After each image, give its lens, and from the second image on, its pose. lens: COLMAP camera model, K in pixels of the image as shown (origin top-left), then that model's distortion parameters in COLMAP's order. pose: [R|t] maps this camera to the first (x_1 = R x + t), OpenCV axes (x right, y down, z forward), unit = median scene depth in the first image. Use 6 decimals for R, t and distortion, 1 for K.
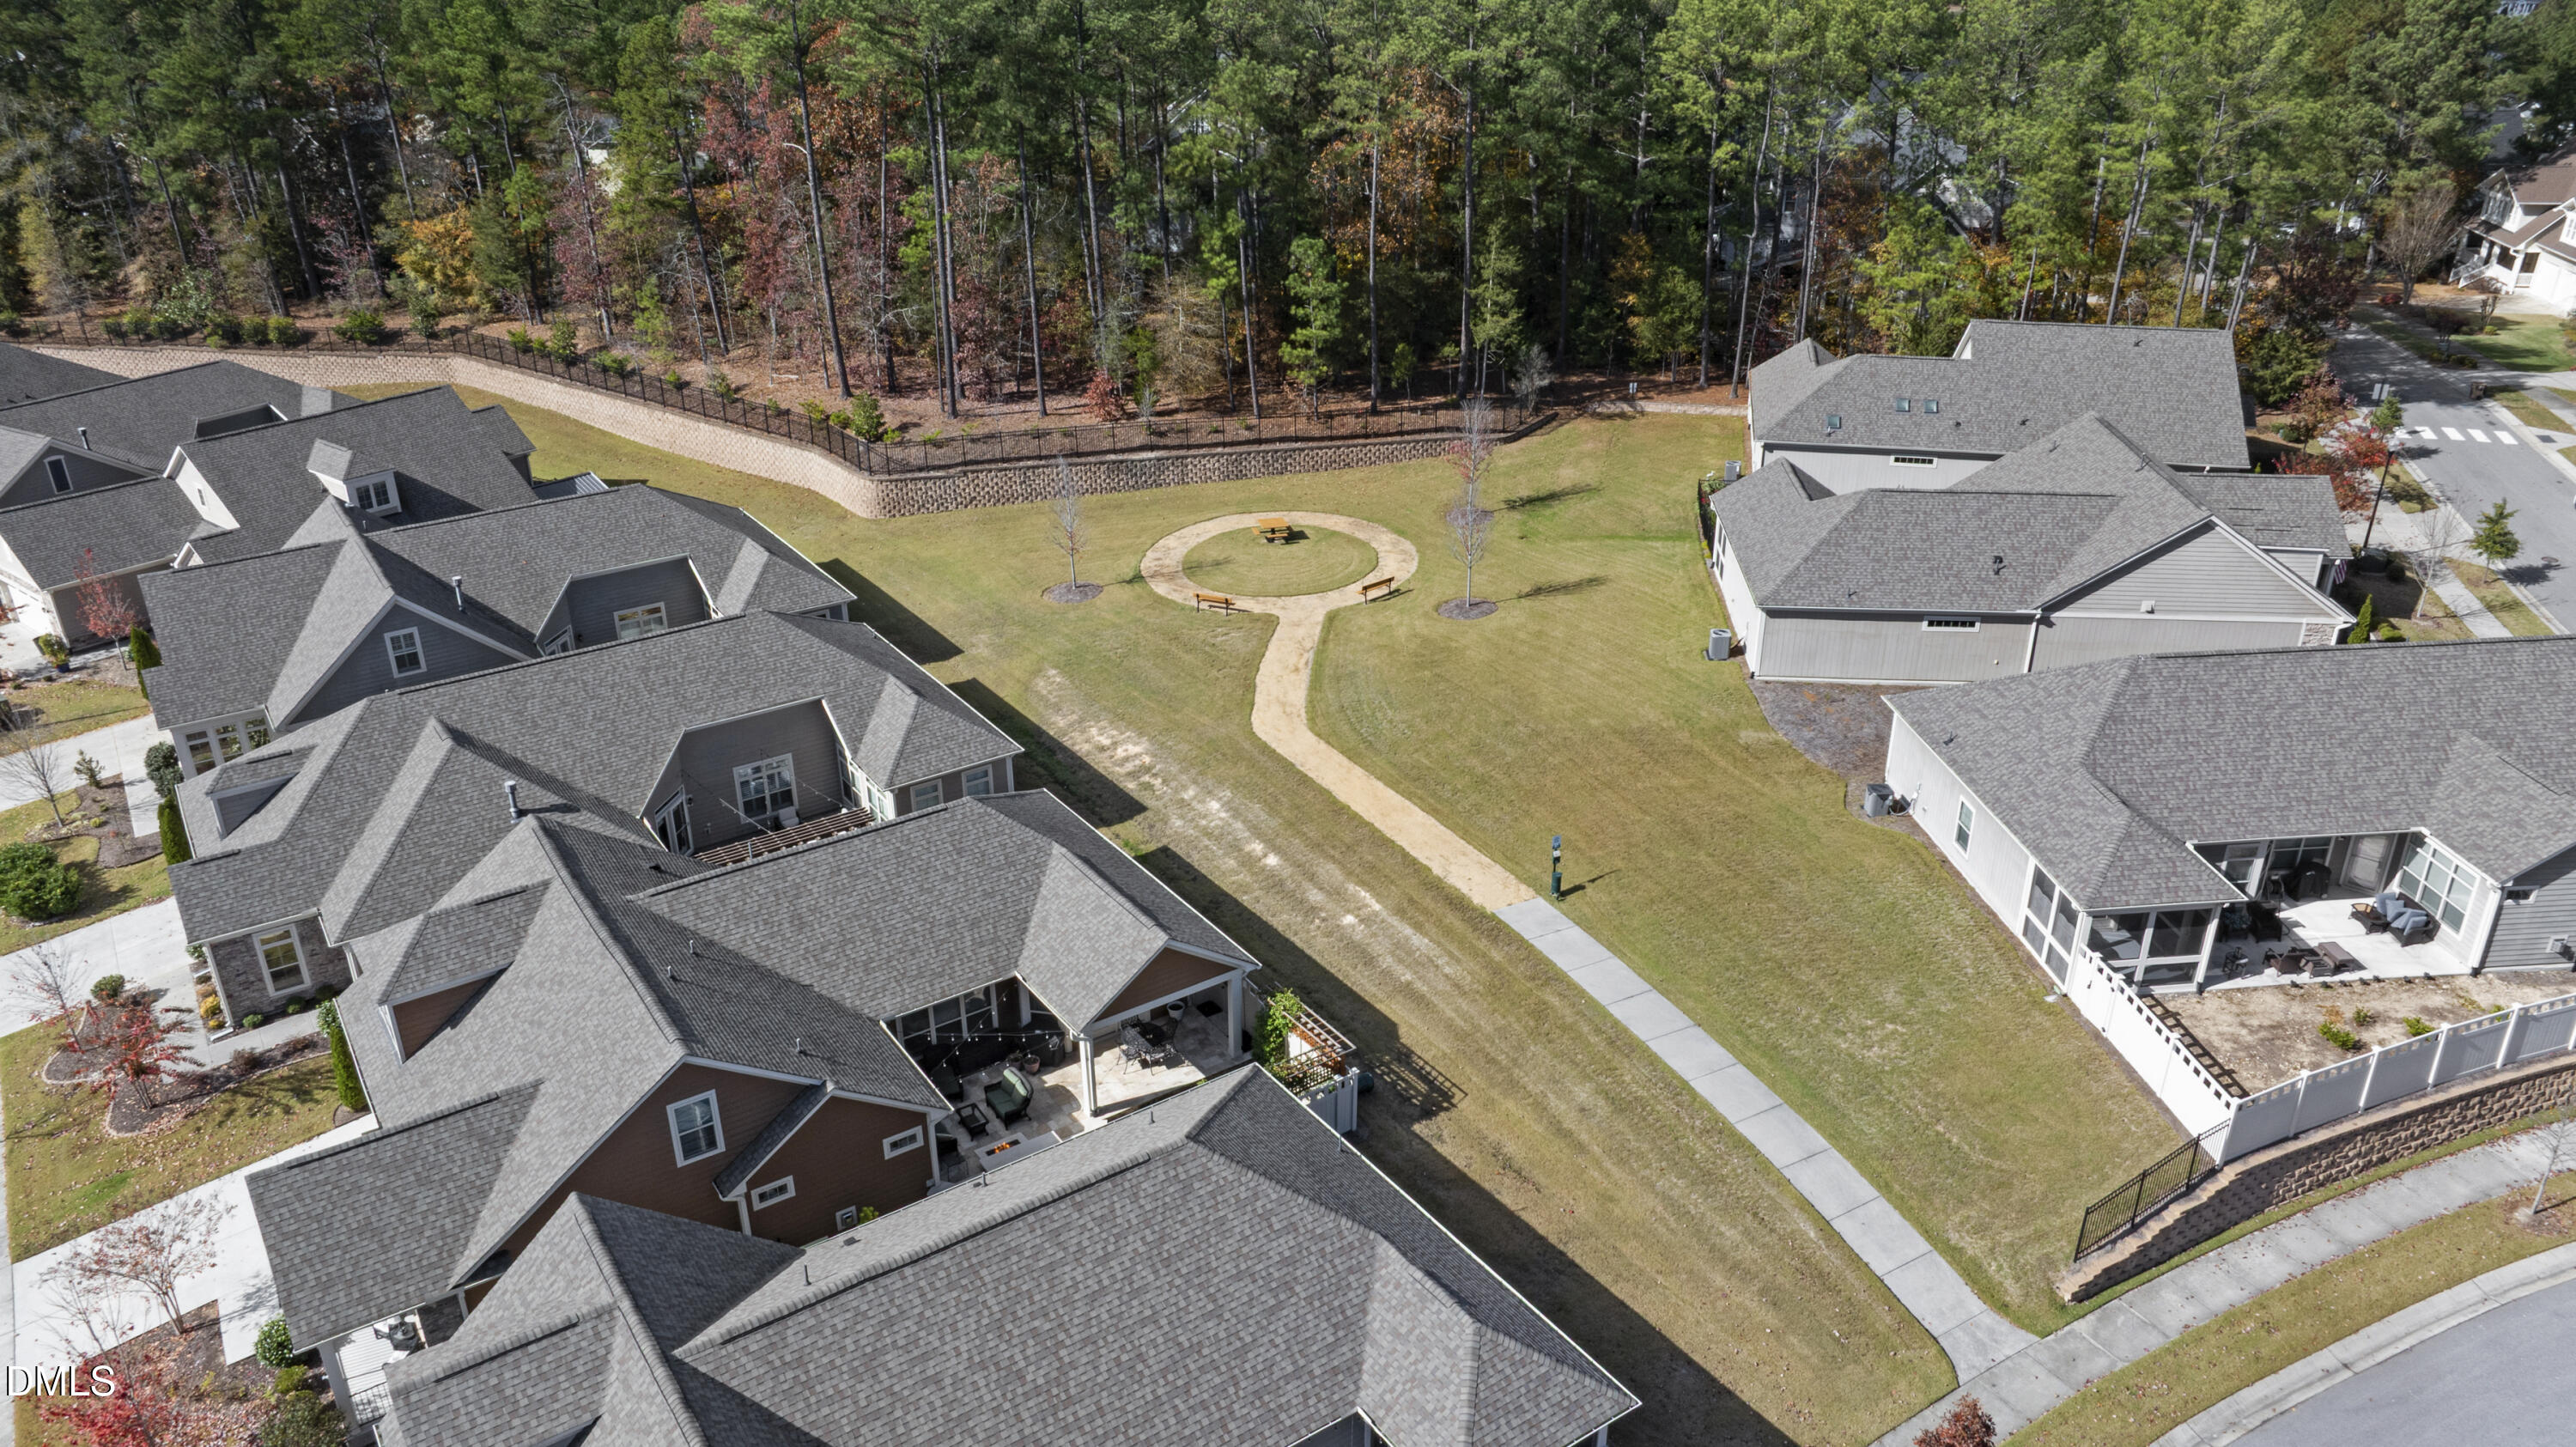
lens RADIAL K [[1803.7, 0, 1288.0], [0, 1803.7, 723.5], [0, 0, 1]] dist [-0.008968, -0.004314]
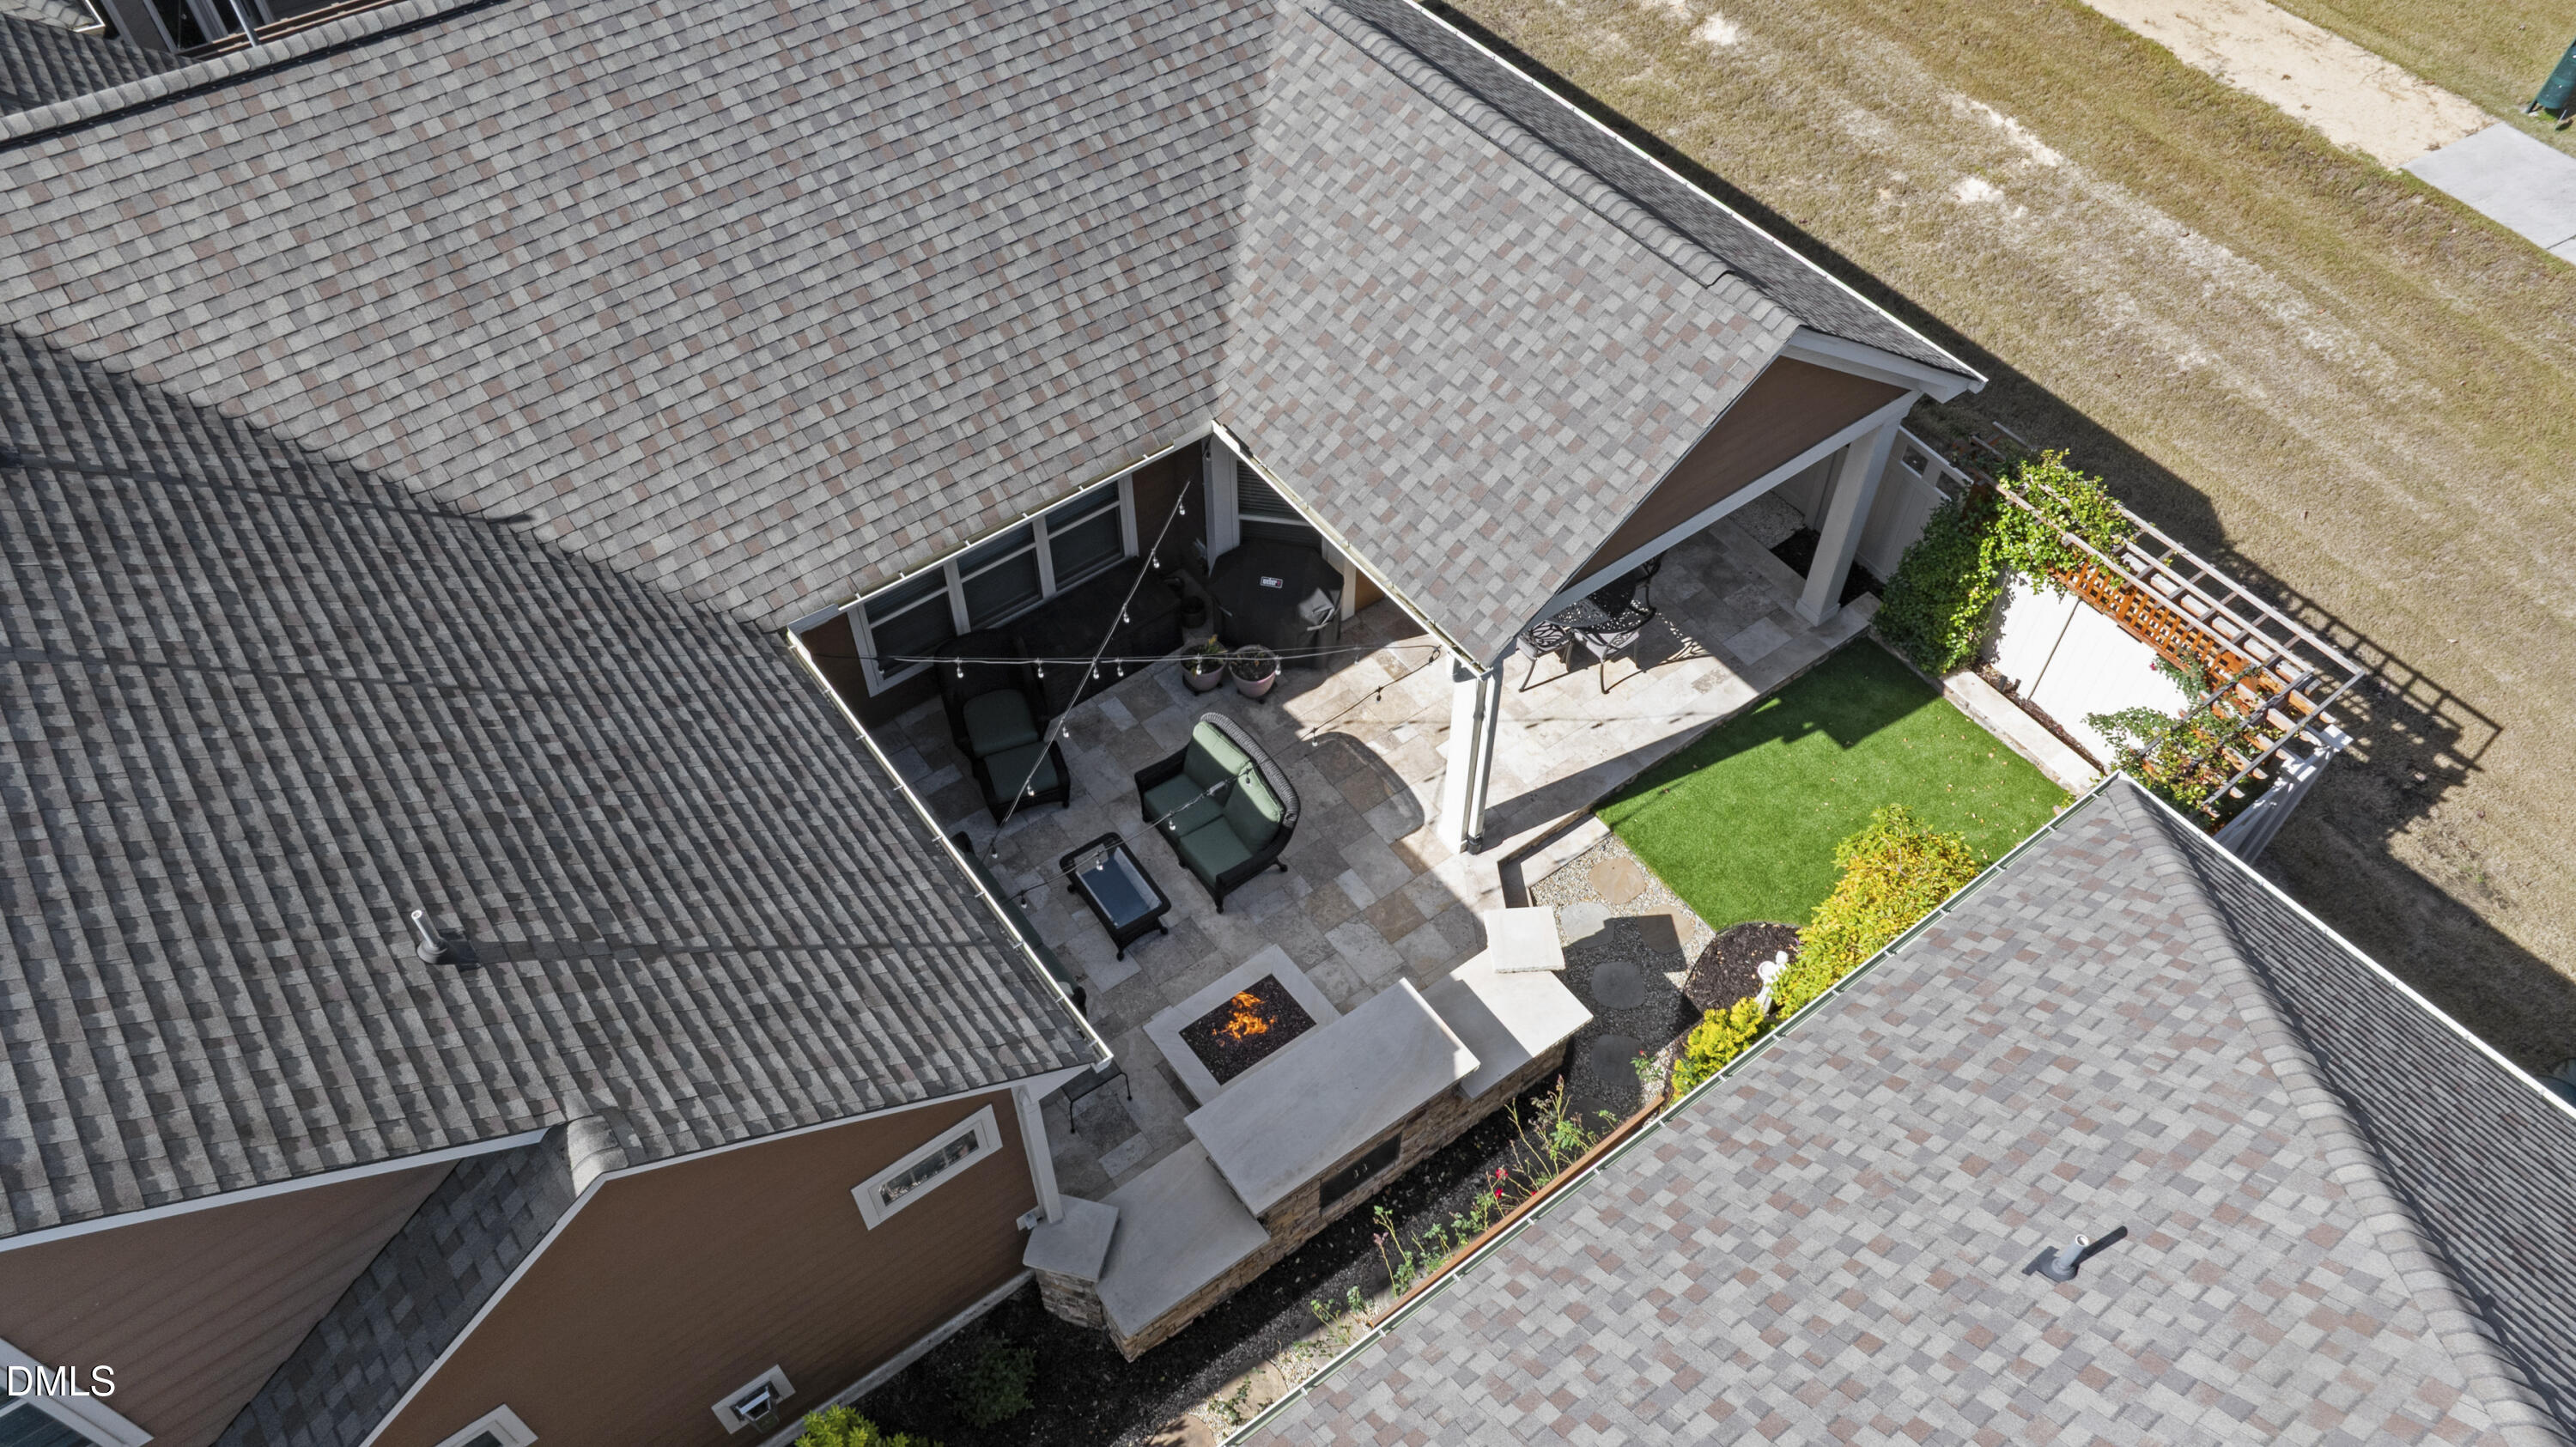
lens RADIAL K [[1792.4, 0, 1288.0], [0, 1792.4, 723.5], [0, 0, 1]] dist [-0.035951, 0.044884]
pose [[0.999266, -0.025757, 0.028339, -0.145892], [0.011224, 0.904497, 0.426331, 0.053365], [-0.036613, -0.425701, 0.904123, 0.690566]]
